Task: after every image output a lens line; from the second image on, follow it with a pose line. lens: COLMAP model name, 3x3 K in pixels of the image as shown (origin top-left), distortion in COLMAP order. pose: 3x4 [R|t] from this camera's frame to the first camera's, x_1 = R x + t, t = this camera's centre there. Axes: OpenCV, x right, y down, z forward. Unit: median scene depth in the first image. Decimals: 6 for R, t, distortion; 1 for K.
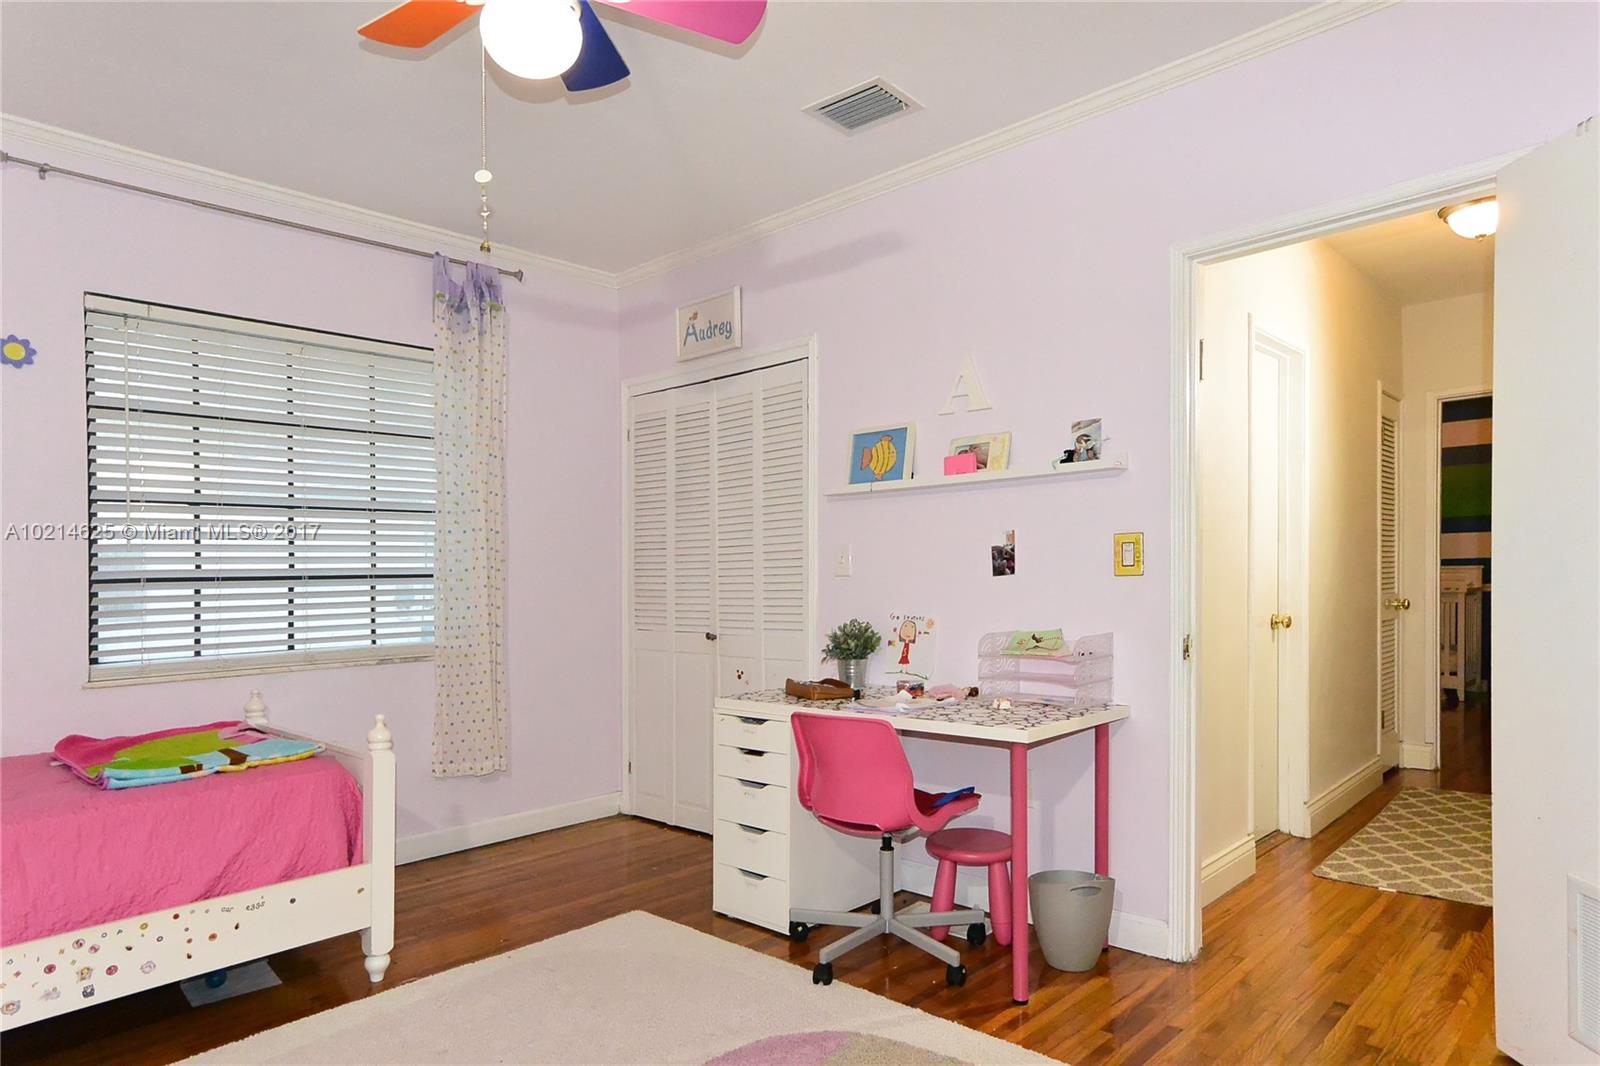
lens RADIAL K [[781.0, 0, 796.3], [0, 781.0, 562.4], [0, 0, 1]] dist [-0.001401, 0.016689]
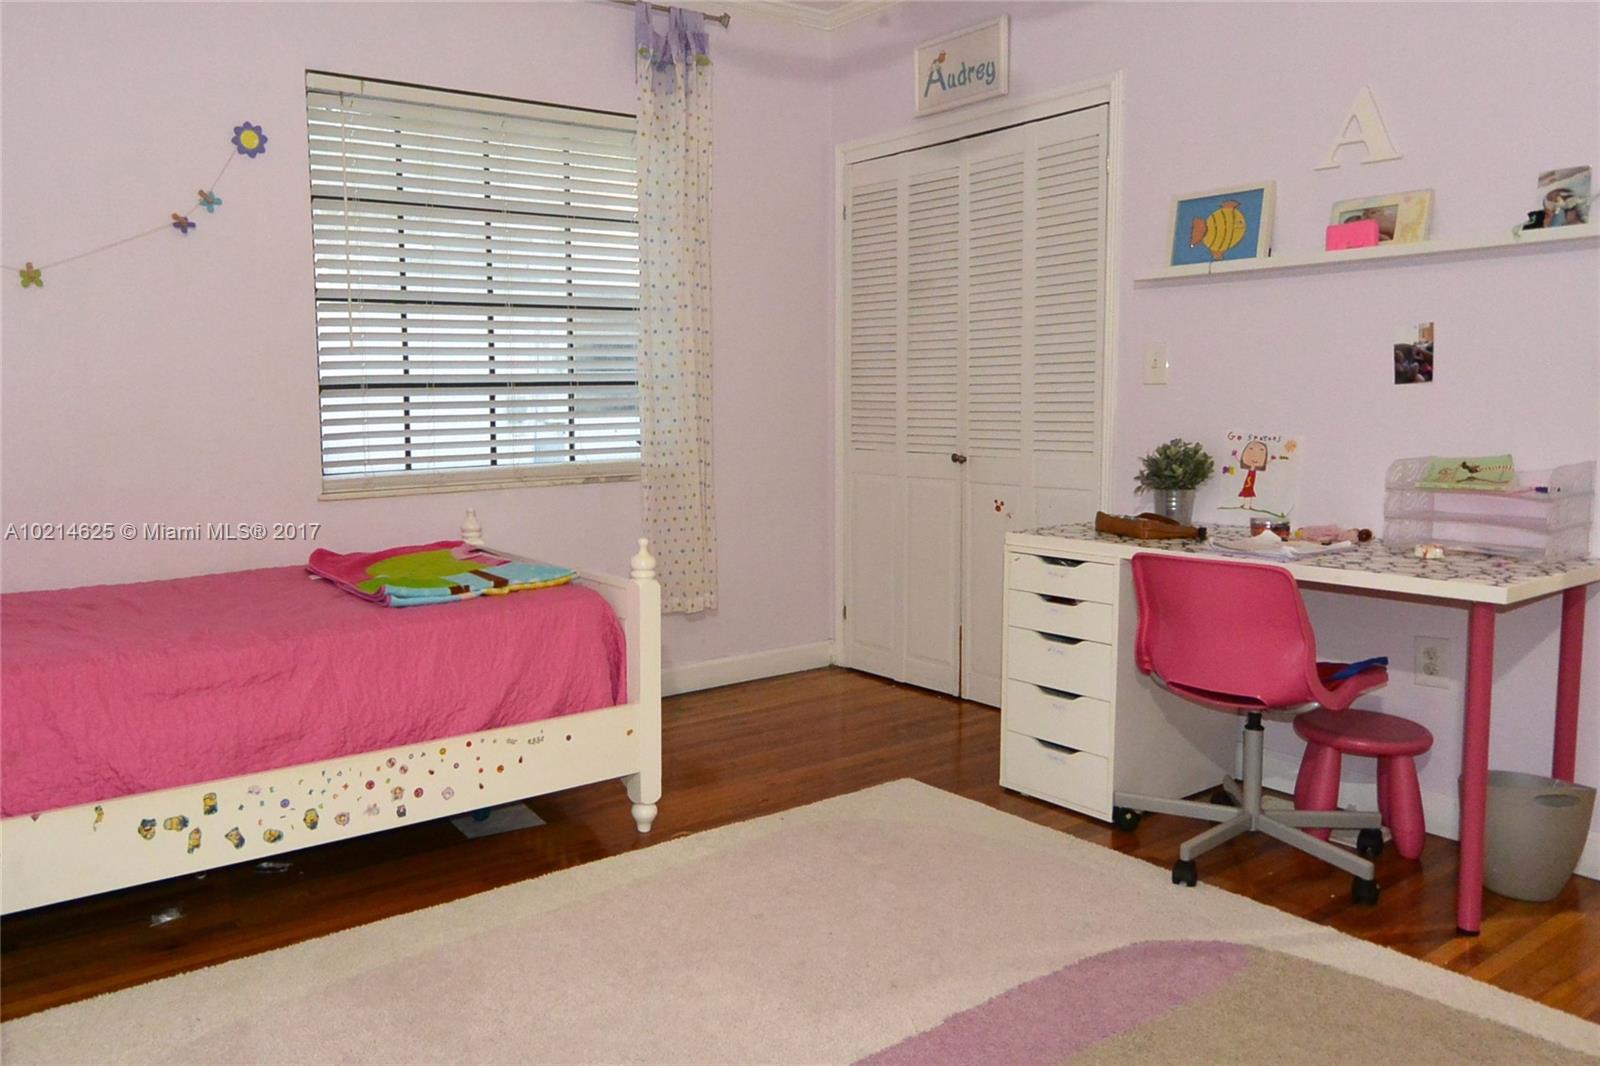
lens RADIAL K [[954.7, 0, 799.9], [0, 954.7, 434.6], [0, 0, 1]] dist [0.002753, -0.000215]
pose [[0.983863, 0.012789, -0.178465, -0.146804], [-0.000797, 0.997746, 0.067104, 0.004683], [0.178921, -0.065879, 0.981655, -0.012485]]
